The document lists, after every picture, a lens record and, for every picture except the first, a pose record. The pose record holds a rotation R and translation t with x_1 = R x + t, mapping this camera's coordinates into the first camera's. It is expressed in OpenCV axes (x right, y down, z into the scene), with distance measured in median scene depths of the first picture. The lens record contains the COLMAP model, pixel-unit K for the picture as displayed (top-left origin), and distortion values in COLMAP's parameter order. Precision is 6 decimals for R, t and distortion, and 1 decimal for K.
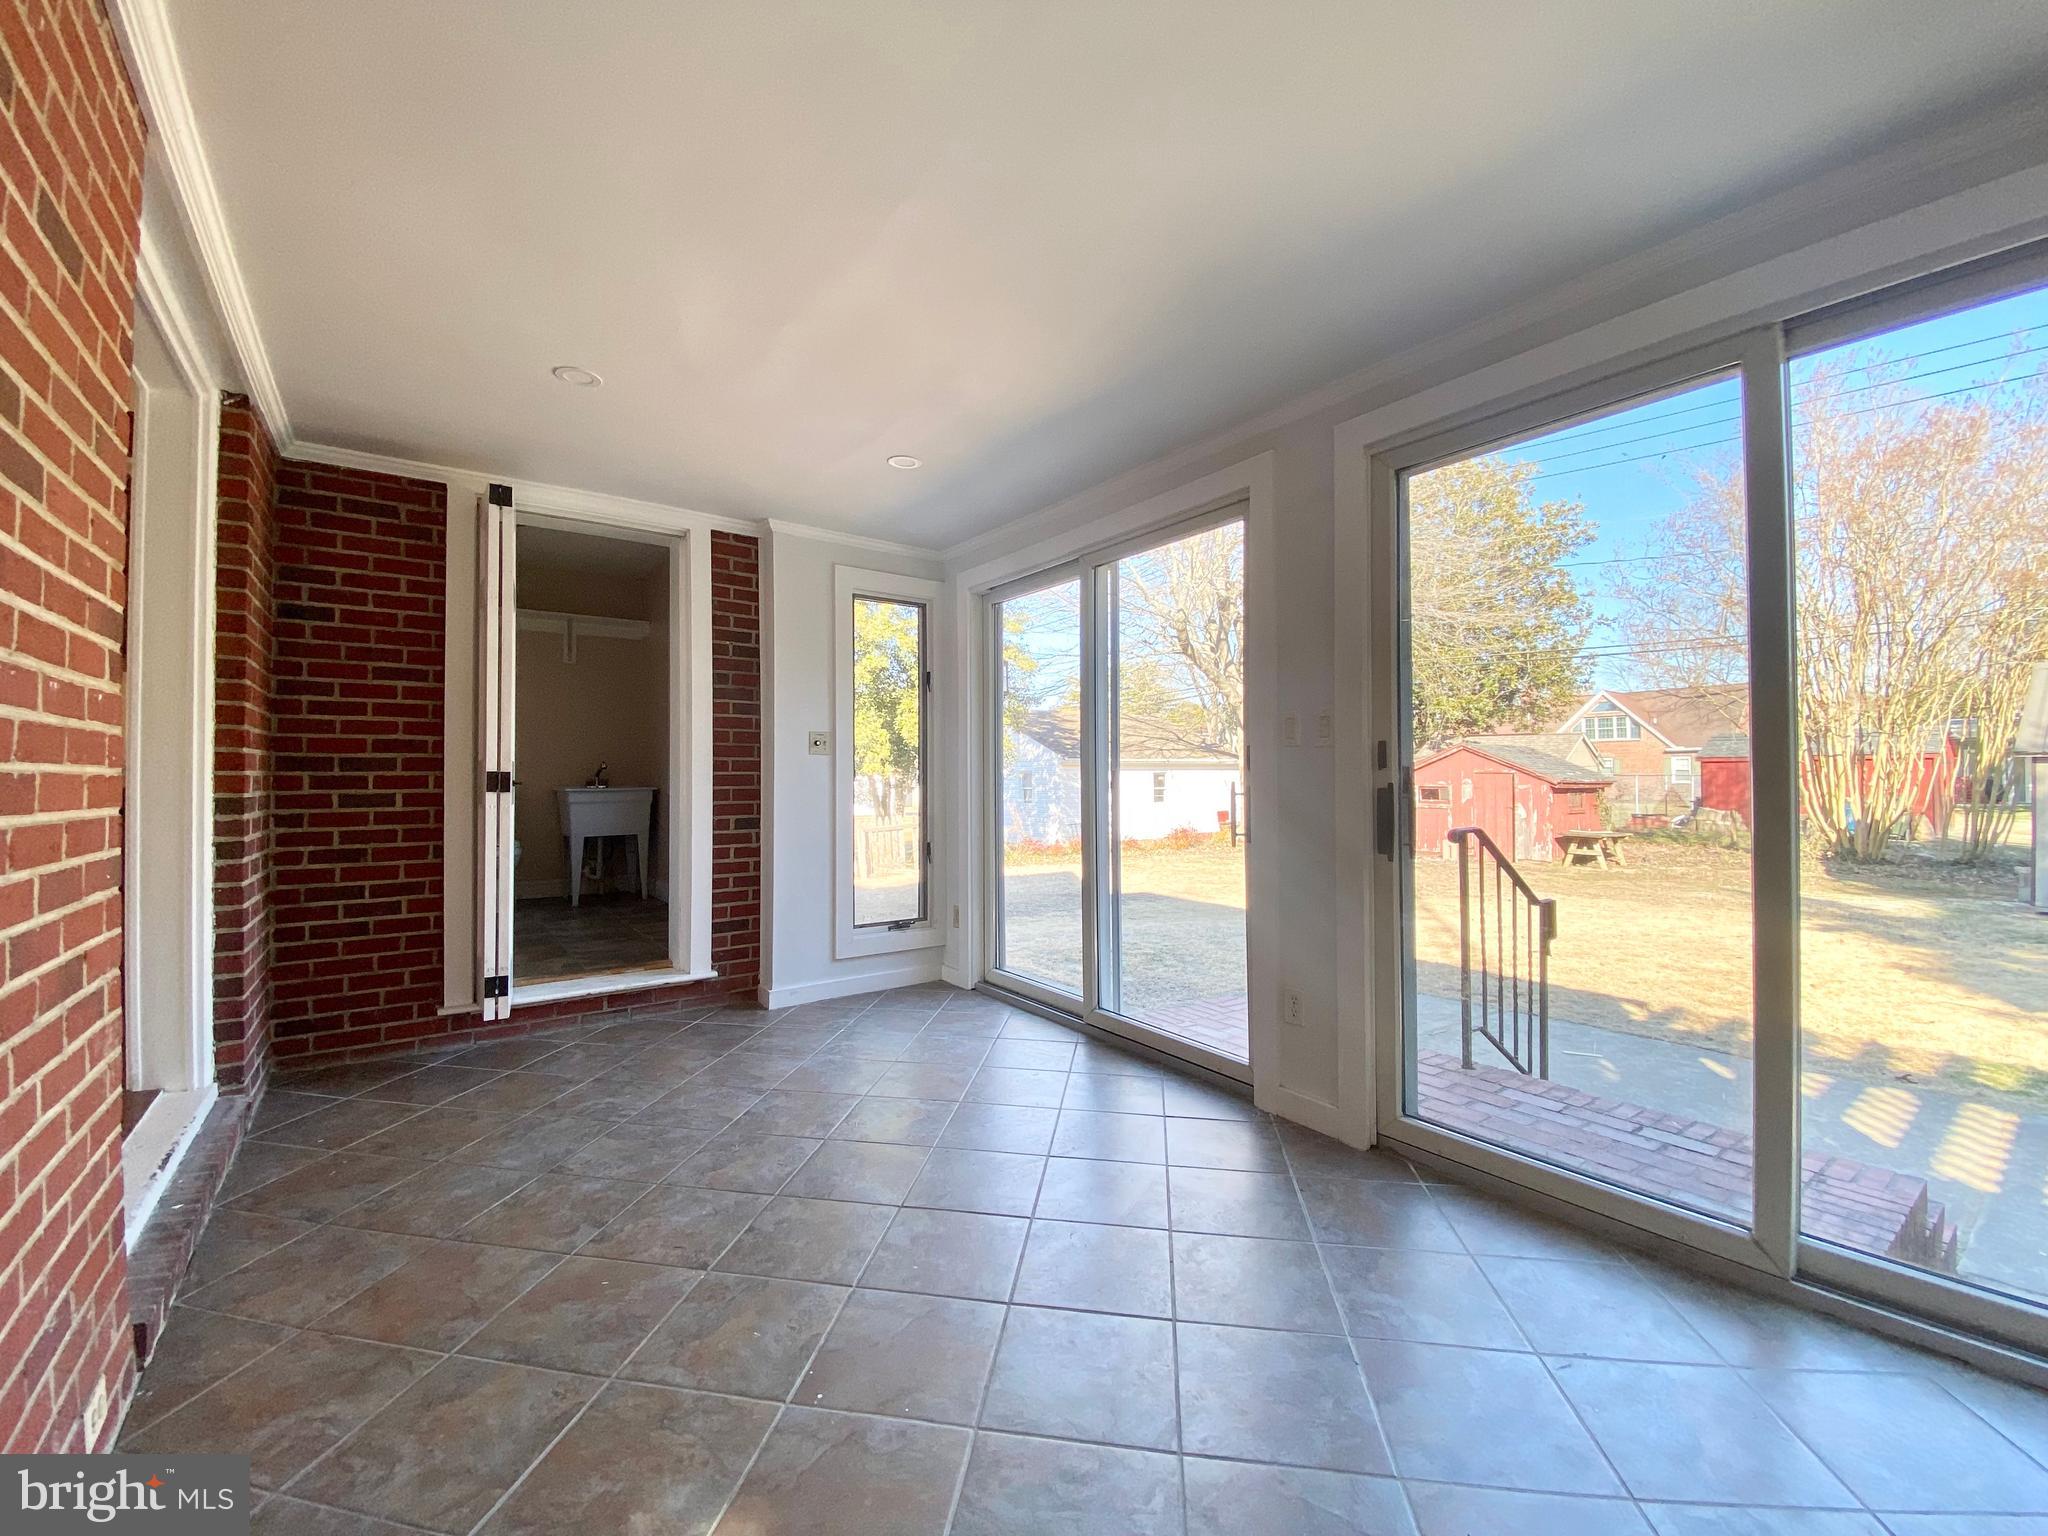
lens RADIAL K [[841.0, 0, 1015.6], [0, 841.0, 766.7], [0, 0, 1]] dist [0.001368, -0.004132]
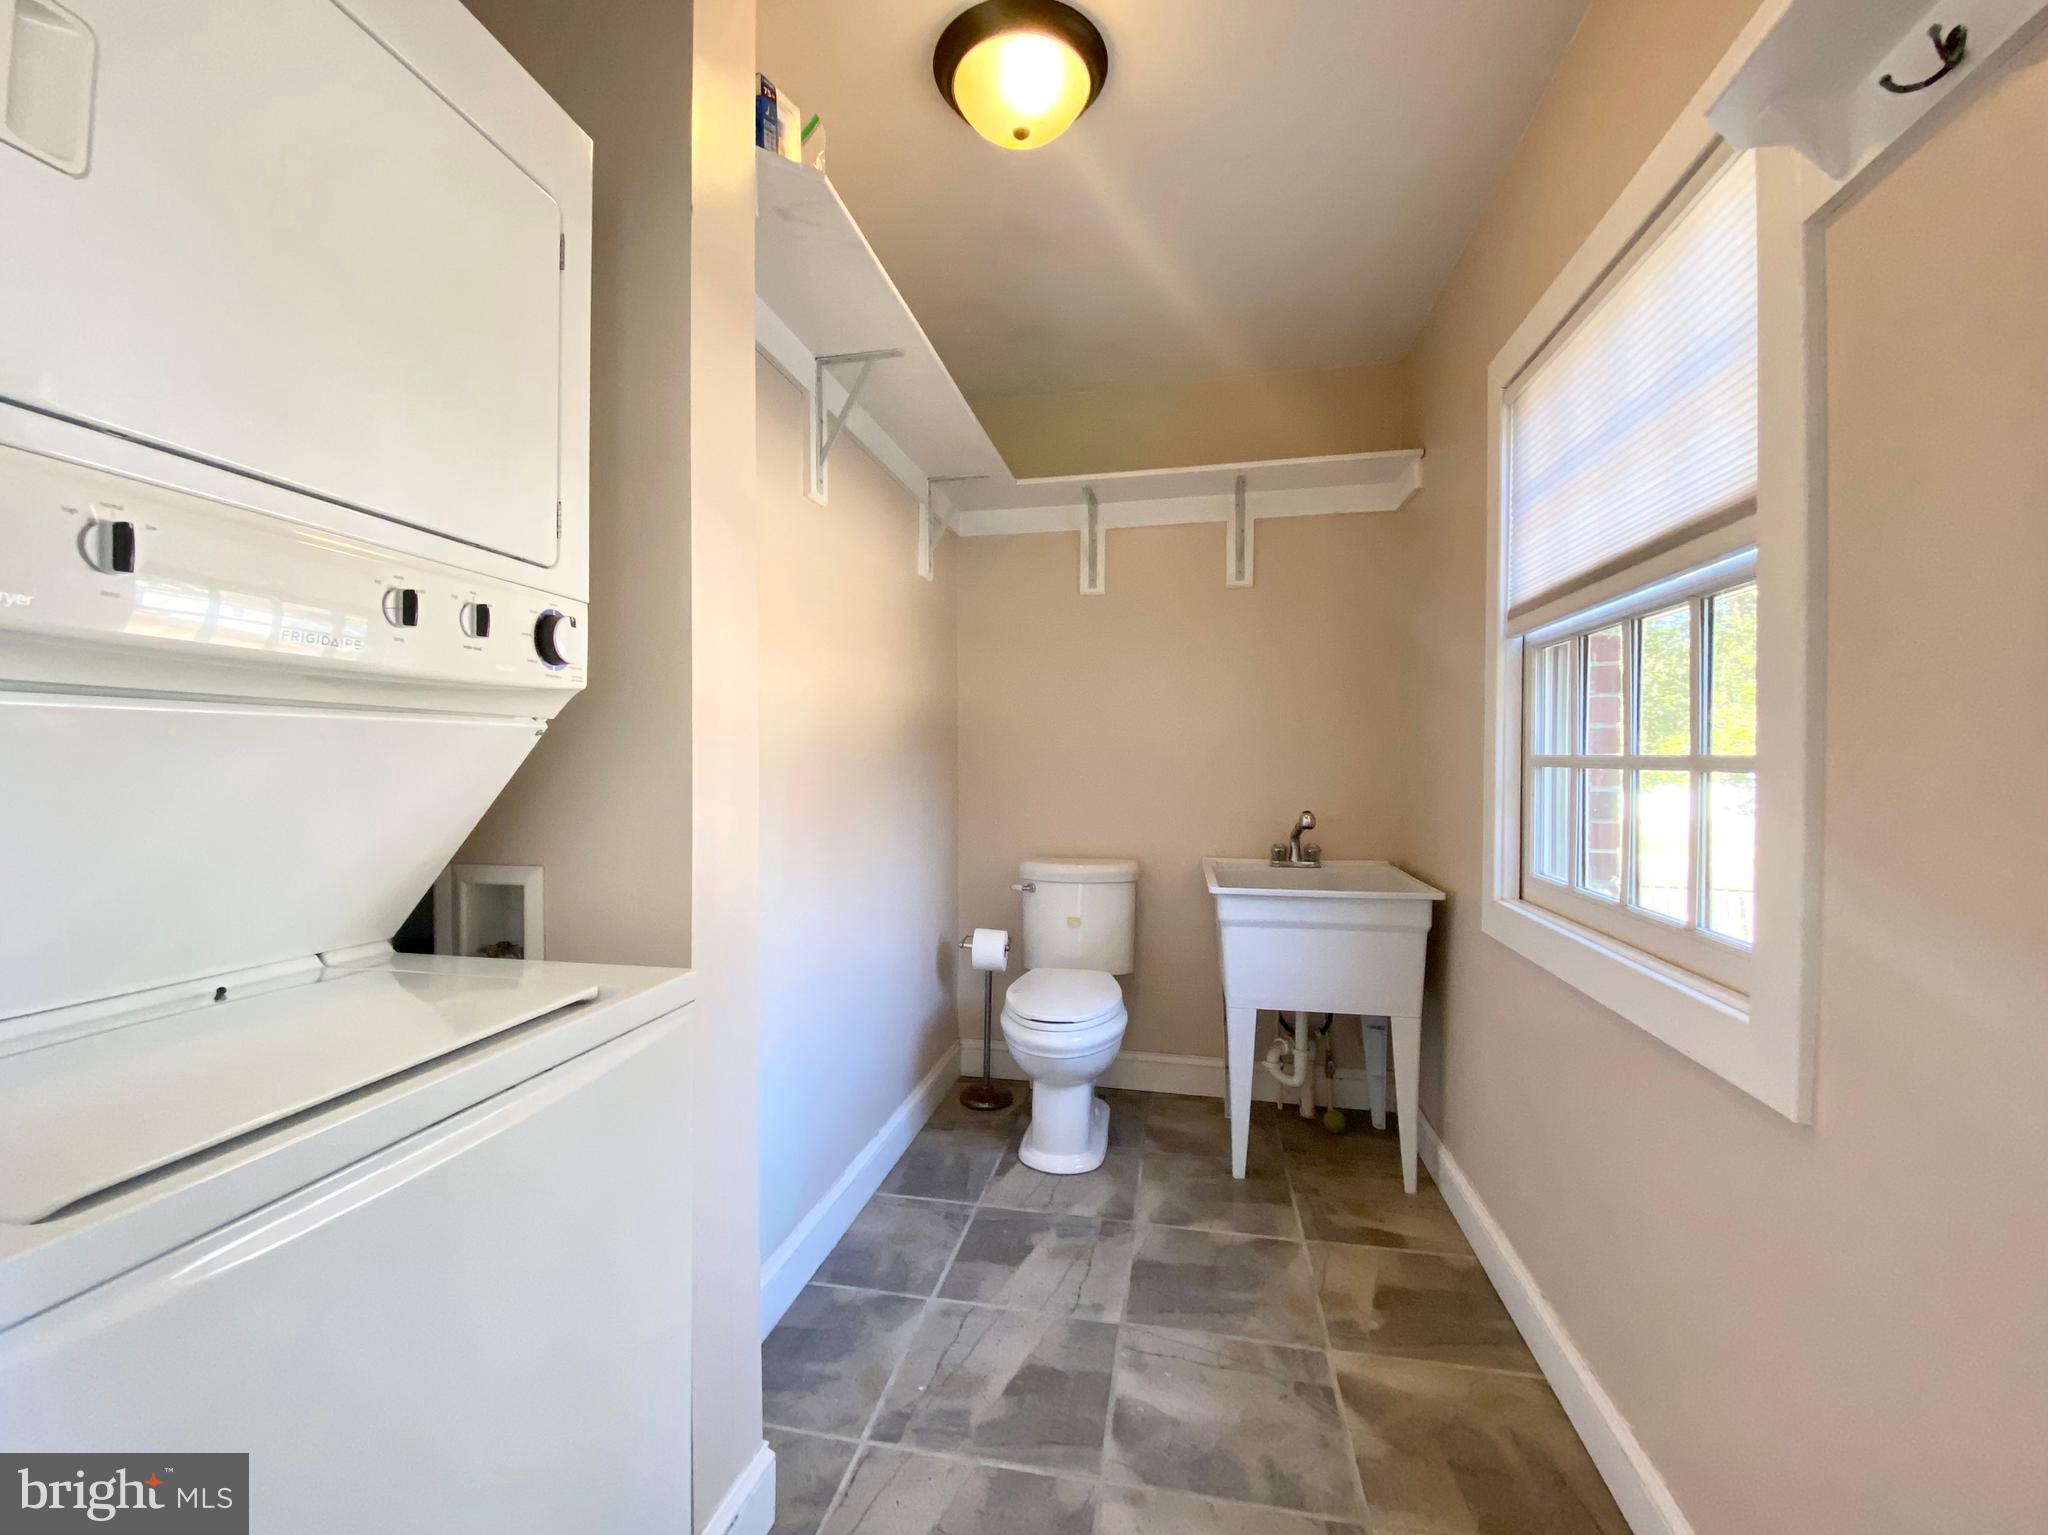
lens RADIAL K [[841.0, 0, 1027.8], [0, 841.0, 759.9], [0, 0, 1]] dist [0.001368, -0.004132]
pose [[0.685179, 0.005411, -0.728355, -0.281700], [0.003879, 0.999931, 0.011078, -0.036399], [0.728365, -0.010416, 0.685110, 0.613051]]
